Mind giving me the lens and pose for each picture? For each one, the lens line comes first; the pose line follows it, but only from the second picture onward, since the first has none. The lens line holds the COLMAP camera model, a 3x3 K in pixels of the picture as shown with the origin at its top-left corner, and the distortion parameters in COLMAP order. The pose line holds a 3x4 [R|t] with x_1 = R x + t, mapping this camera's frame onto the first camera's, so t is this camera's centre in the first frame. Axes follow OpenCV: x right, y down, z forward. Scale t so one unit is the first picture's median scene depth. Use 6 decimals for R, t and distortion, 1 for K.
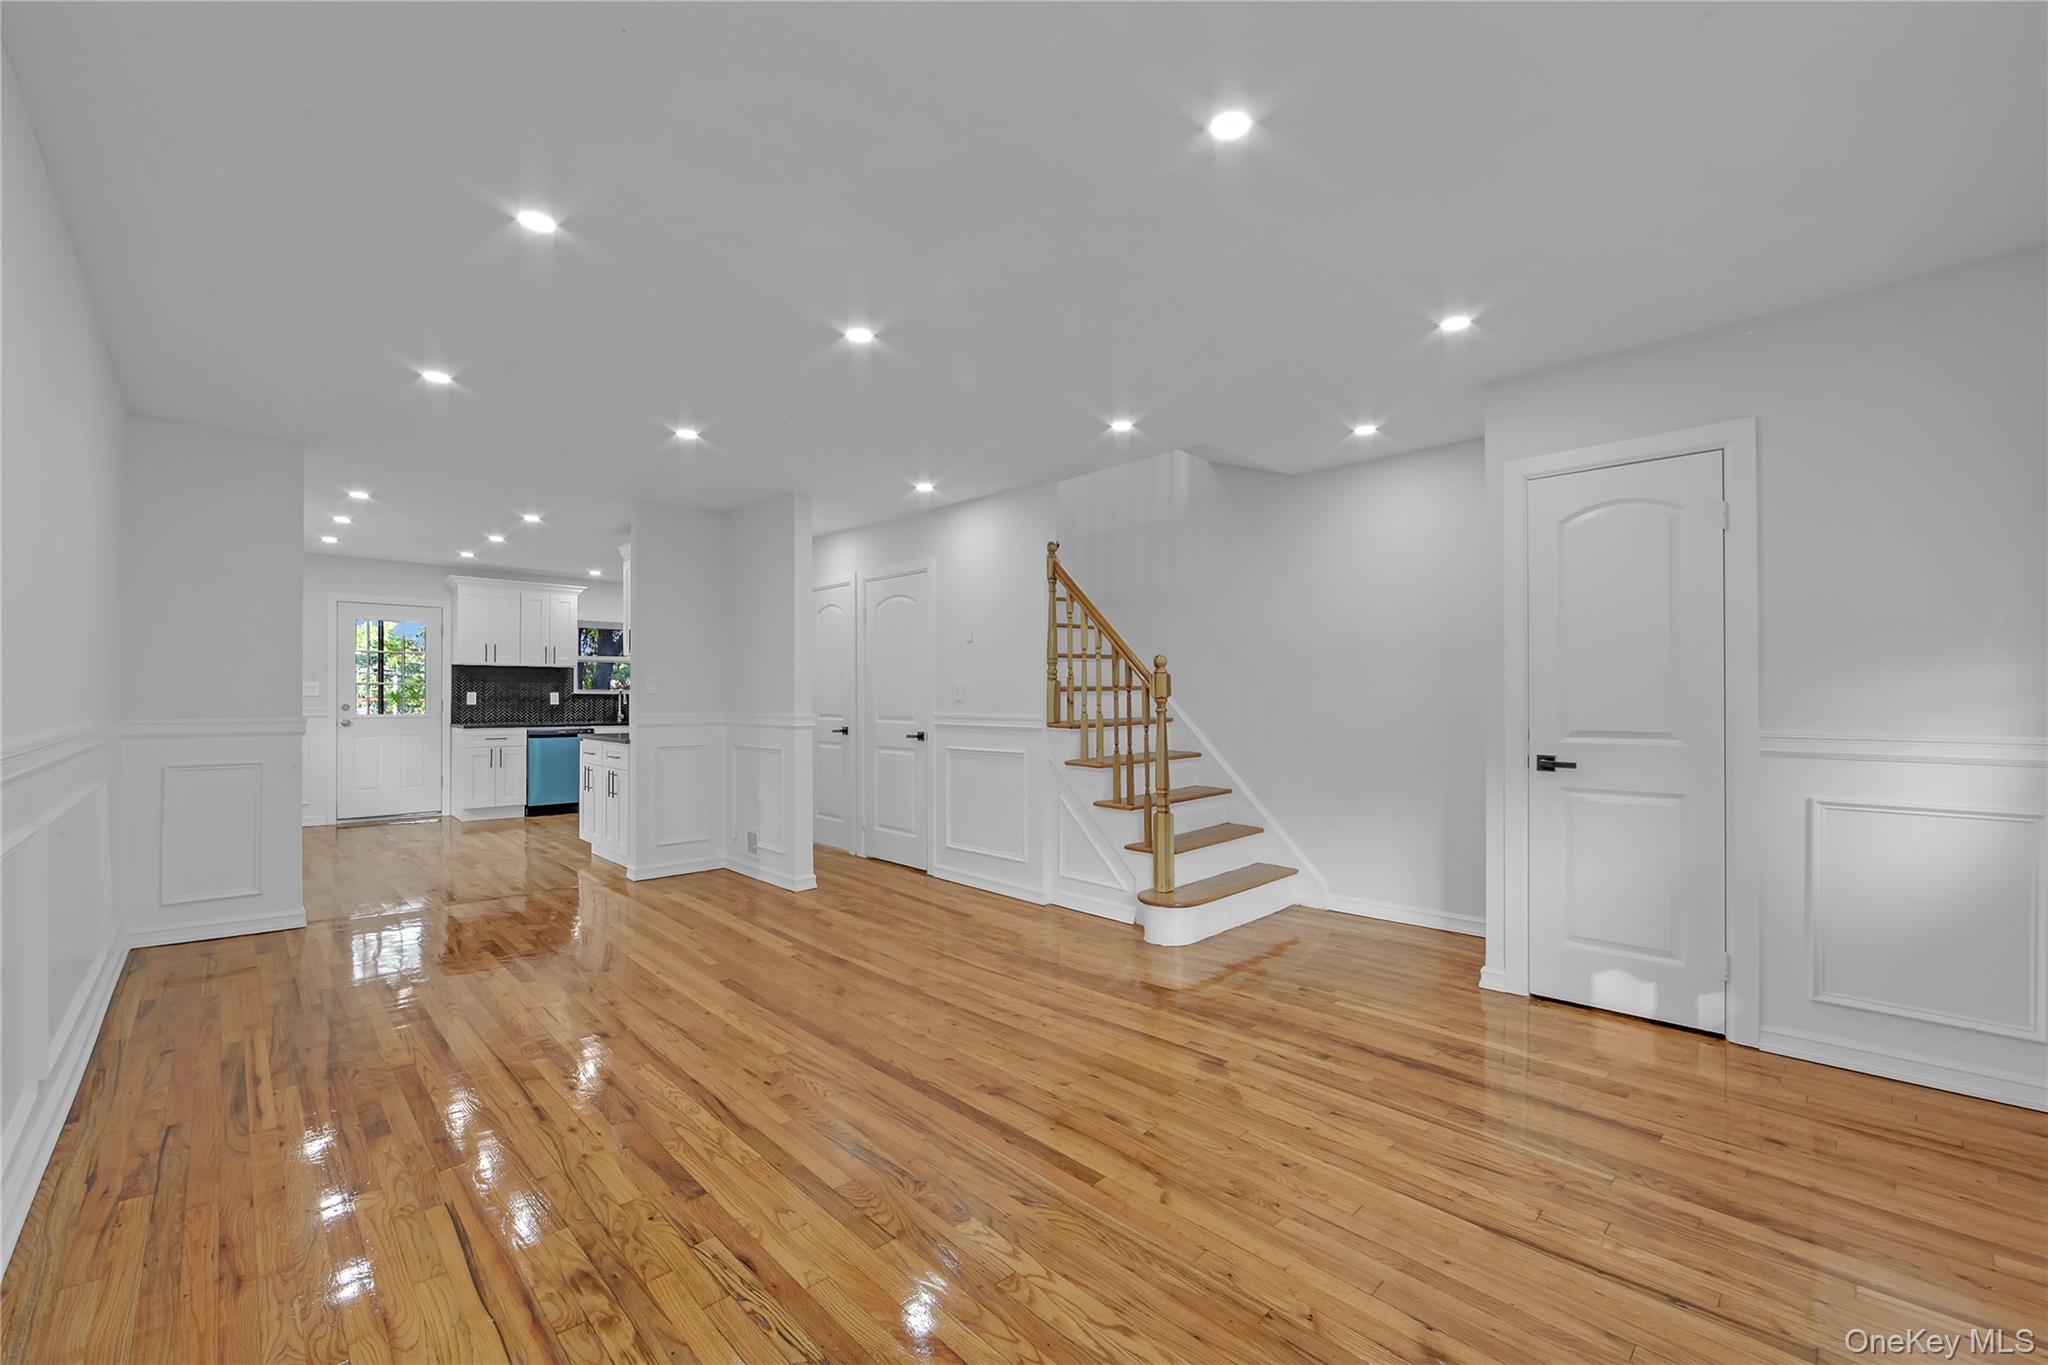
lens RADIAL K [[805.6, 0, 1006.1], [0, 805.6, 691.2], [0, 0, 1]] dist [-0.009737, 0.000243]
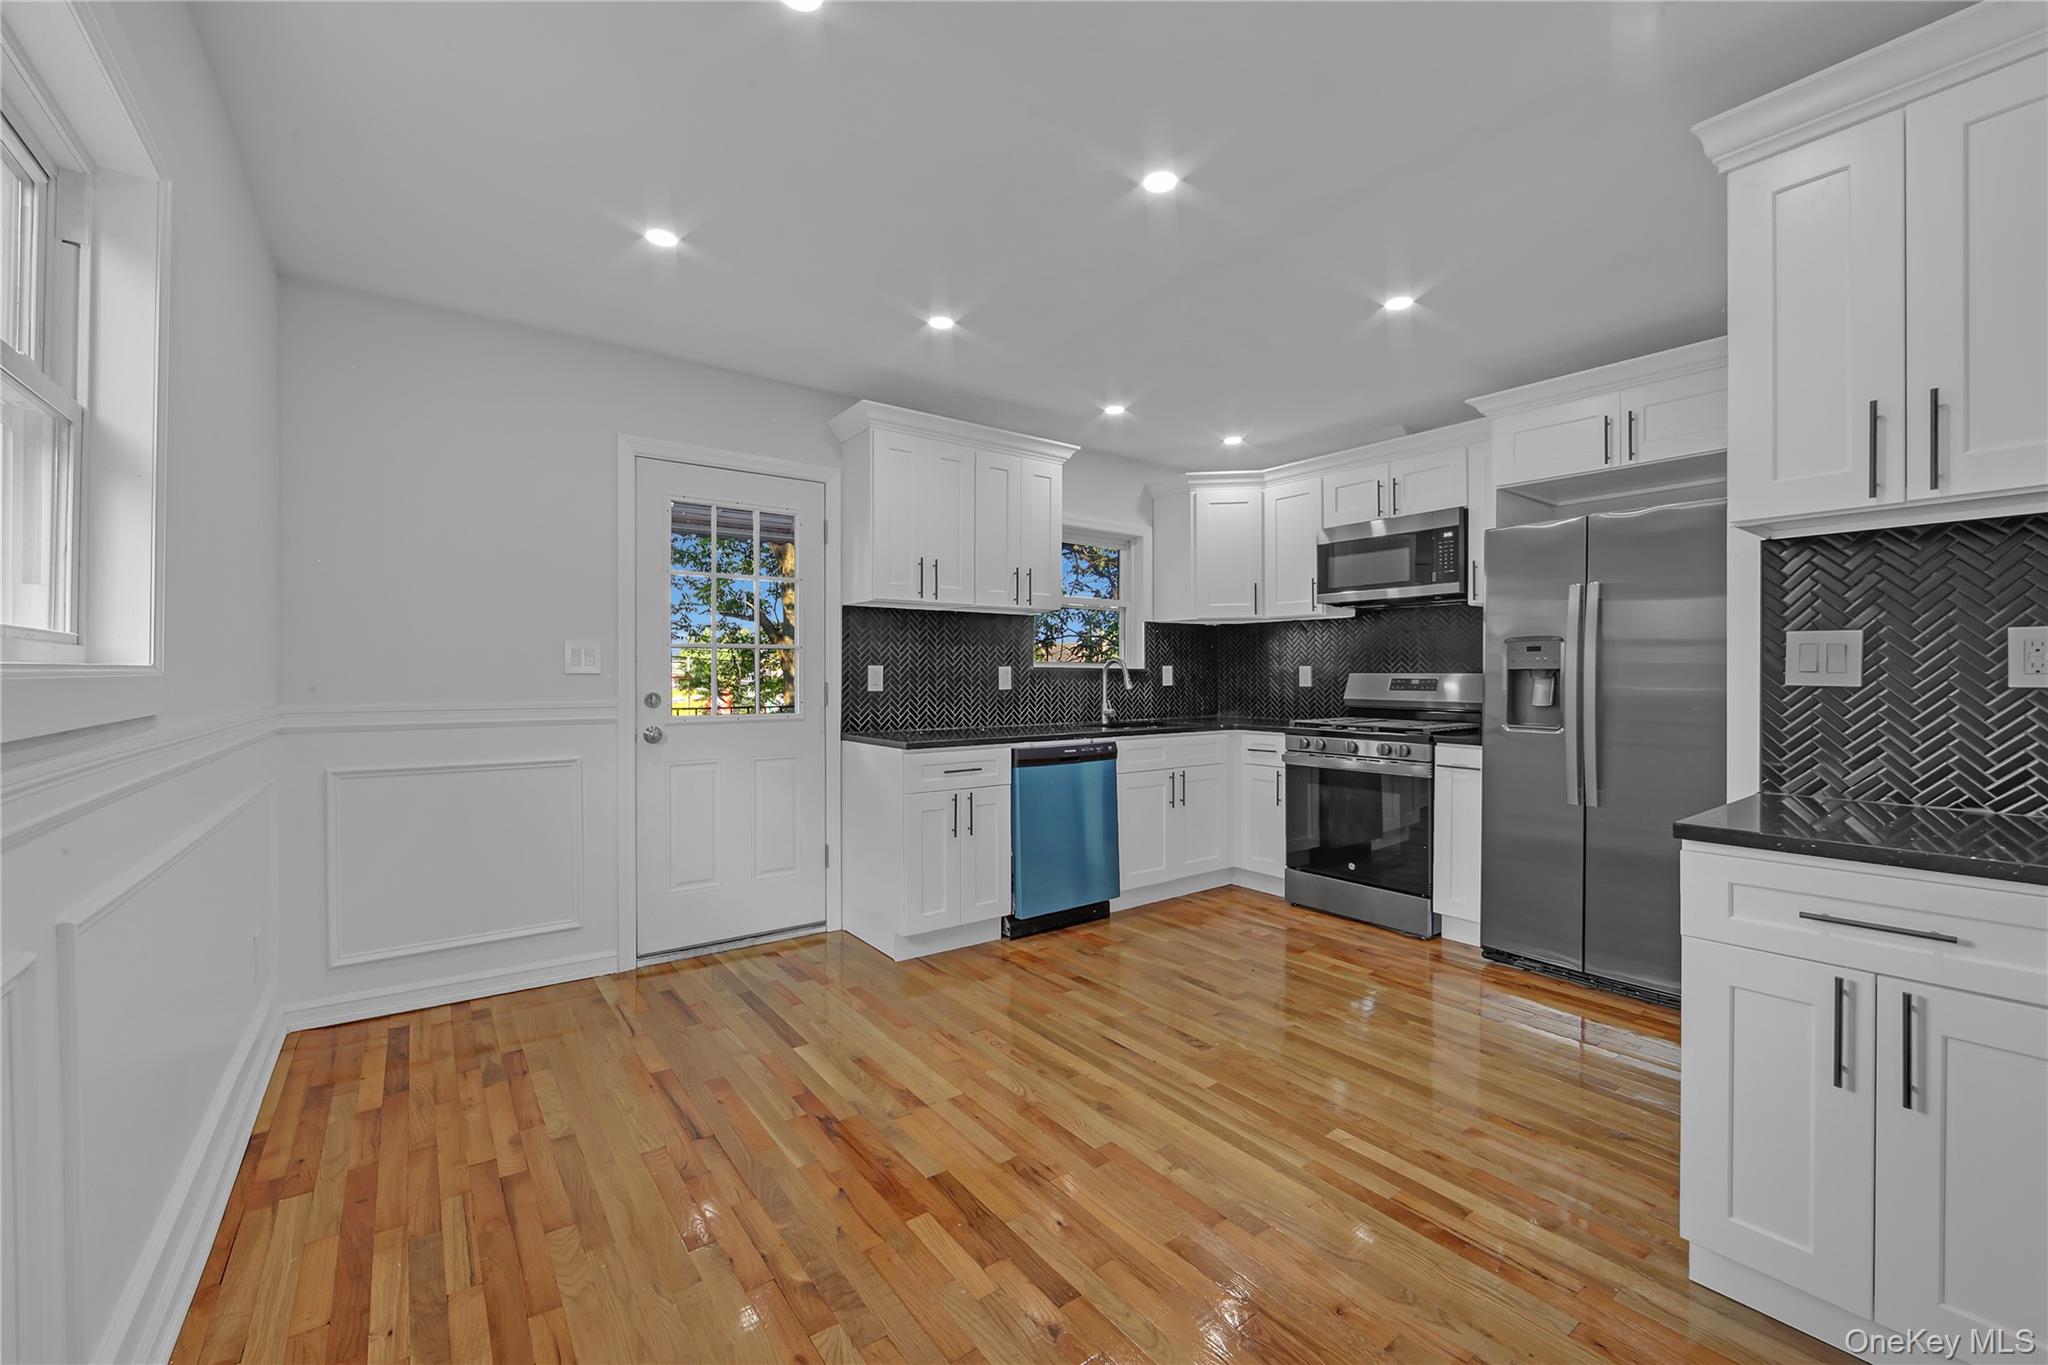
lens RADIAL K [[848.2, 0, 1027.1], [0, 848.2, 693.7], [0, 0, 1]] dist [-0.003152, 0.000048]
pose [[0.991394, 0.001964, -0.130899, -0.519099], [0.001989, 0.999546, 0.030063, 0.003254], [0.130899, -0.030065, 0.990940, 0.526432]]
